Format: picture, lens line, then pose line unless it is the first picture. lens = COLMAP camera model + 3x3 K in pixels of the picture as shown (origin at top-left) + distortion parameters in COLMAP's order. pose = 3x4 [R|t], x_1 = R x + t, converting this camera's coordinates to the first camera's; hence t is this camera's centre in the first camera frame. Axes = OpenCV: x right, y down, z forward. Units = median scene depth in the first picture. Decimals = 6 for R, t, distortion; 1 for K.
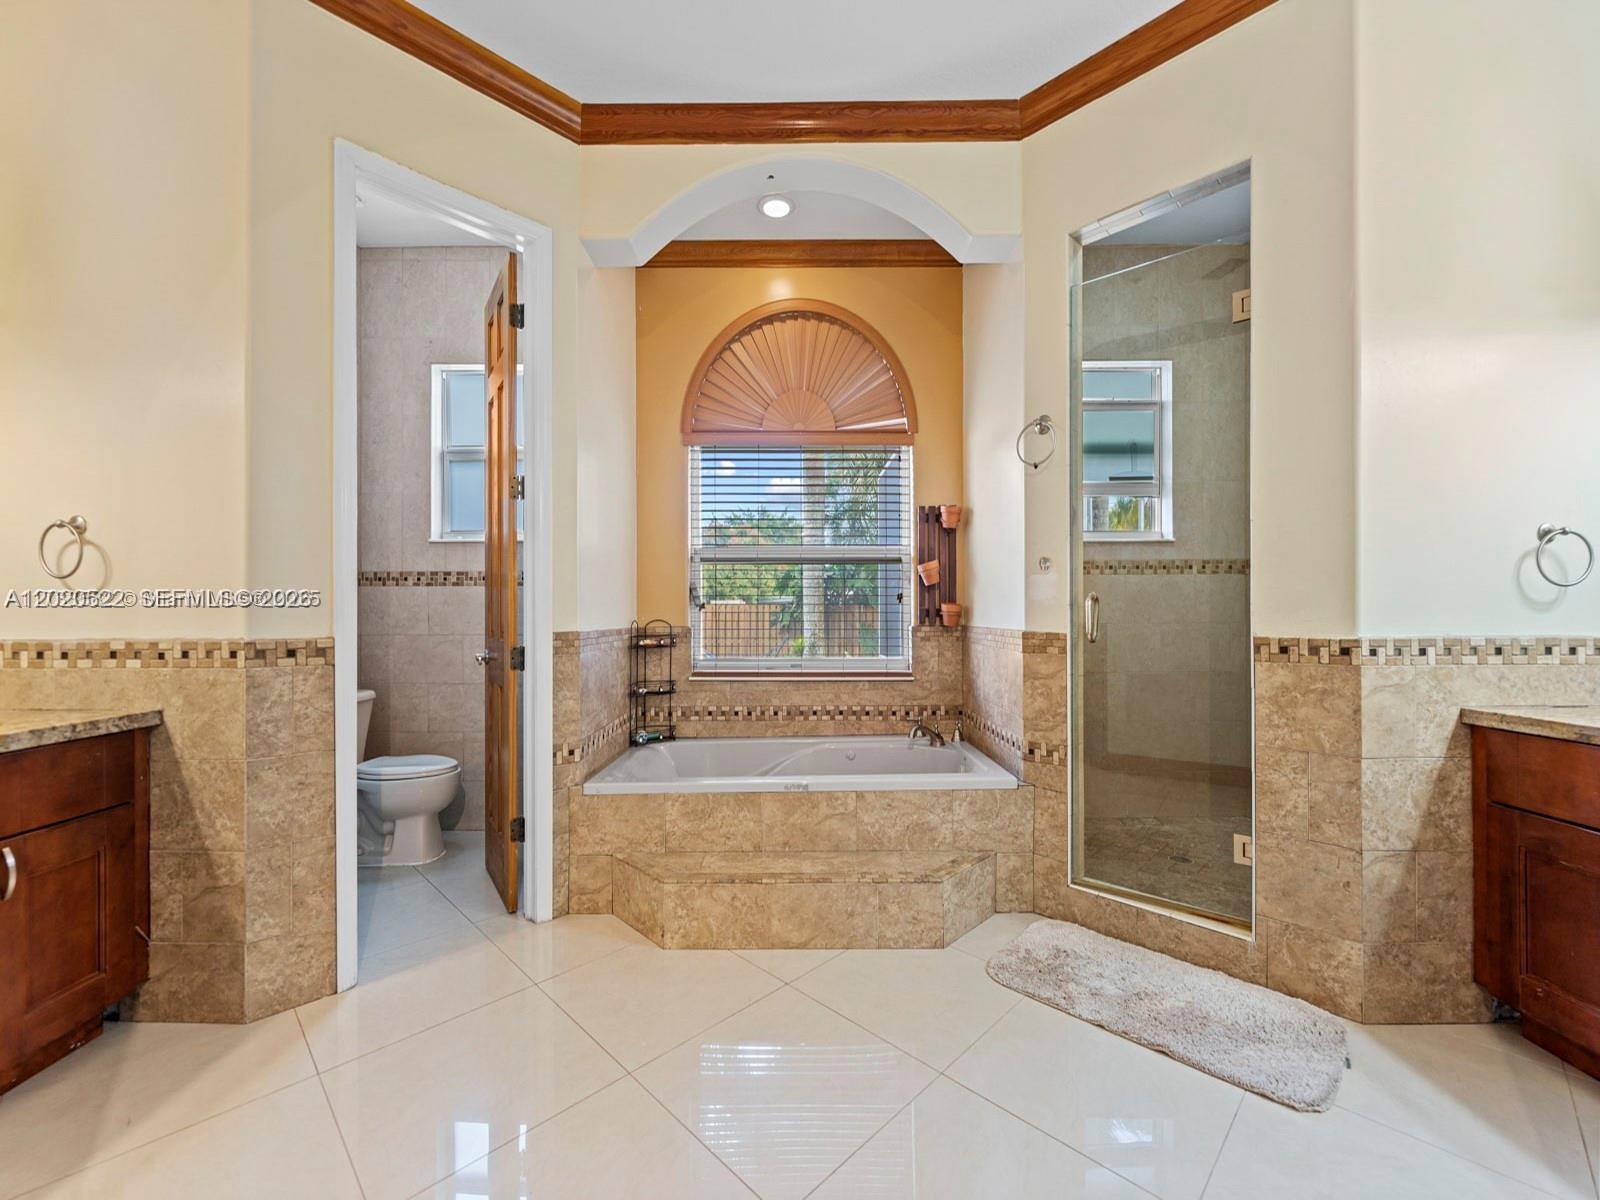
lens RADIAL K [[653.2, 0, 790.9], [0, 653.2, 613.0], [0, 0, 1]] dist [-0.000078, -0.000455]
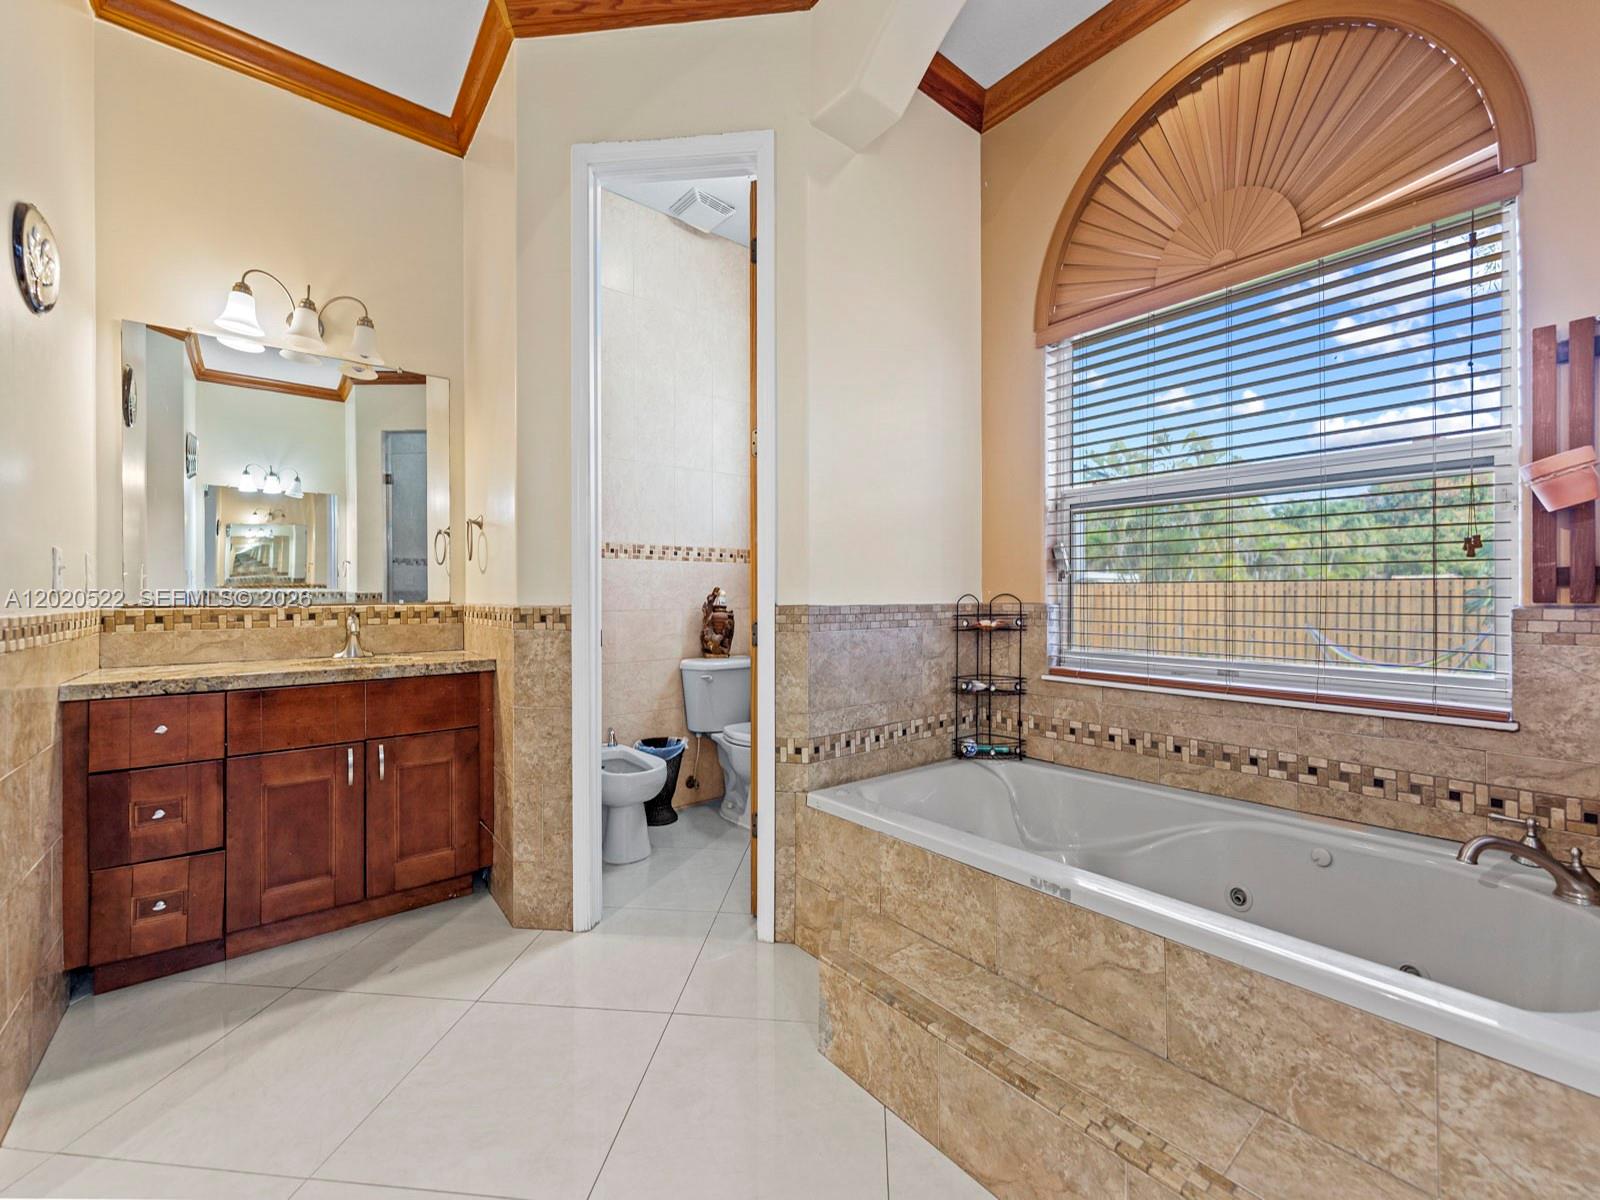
lens RADIAL K [[653.2, 0, 791.1], [0, 653.2, 597.3], [0, 0, 1]] dist [-0.000078, -0.000455]
pose [[0.630866, 0.003419, -0.775885, 0.338110], [0.000397, 0.999989, 0.004729, 0.016508], [0.775892, -0.003292, 0.630857, 0.529675]]
